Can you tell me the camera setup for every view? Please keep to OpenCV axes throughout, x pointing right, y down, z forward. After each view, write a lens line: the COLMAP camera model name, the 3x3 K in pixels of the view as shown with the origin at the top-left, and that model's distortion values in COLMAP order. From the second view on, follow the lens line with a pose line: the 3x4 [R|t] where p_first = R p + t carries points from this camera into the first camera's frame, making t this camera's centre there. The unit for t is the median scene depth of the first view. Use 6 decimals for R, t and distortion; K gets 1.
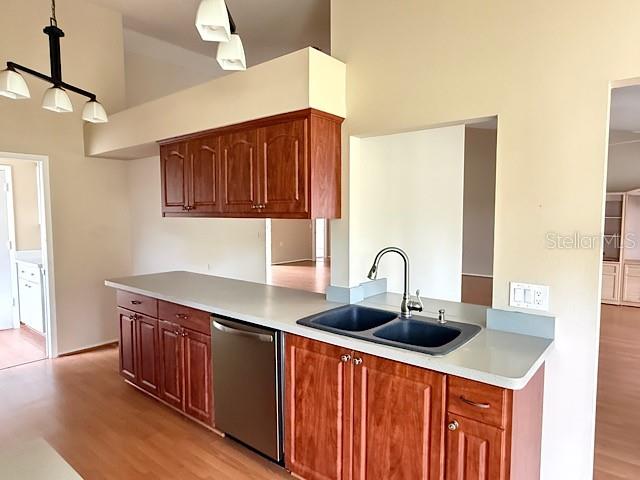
lens RADIAL K [[408.4, 0, 316.0], [0, 408.4, 244.6], [0, 0, 1]] dist [0.004426, -0.000940]
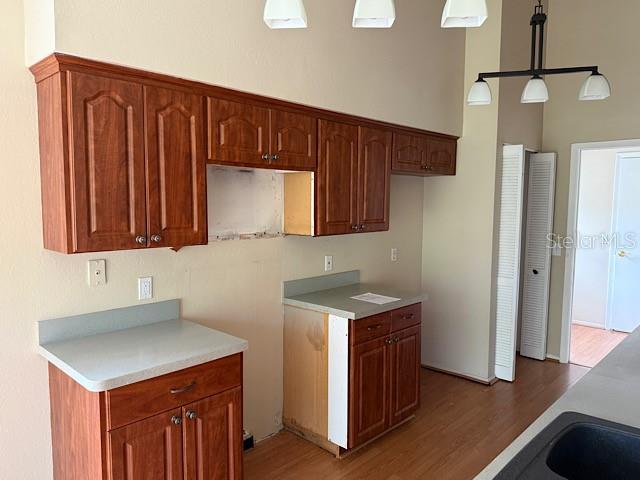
lens RADIAL K [[470.1, 0, 320.0], [0, 470.1, 240.0], [0, 0, 1]] dist [0.008129, -0.001969]
pose [[-0.065035, 0.084625, -0.994288, 0.541986], [-0.079016, 0.992832, 0.089669, -0.066258], [0.994750, 0.084397, -0.057882, 0.603516]]
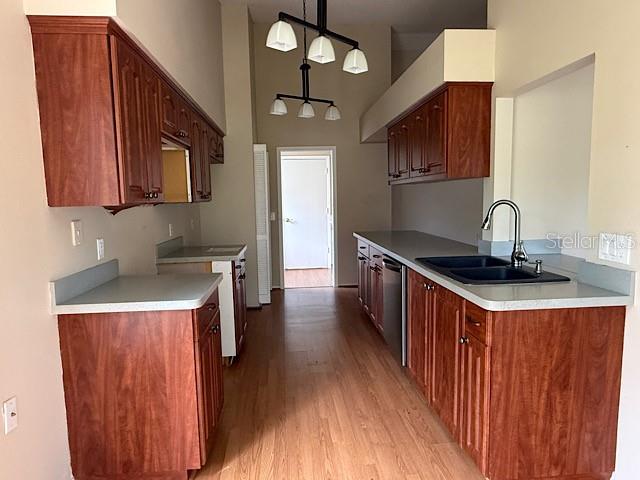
lens RADIAL K [[408.4, 0, 316.0], [0, 408.4, 244.6], [0, 0, 1]] dist [0.004426, -0.000940]
pose [[0.697250, 0.068449, -0.713552, 0.575539], [-0.033122, 0.997444, 0.063317, 0.067258], [0.716062, -0.020513, 0.697735, -0.094057]]
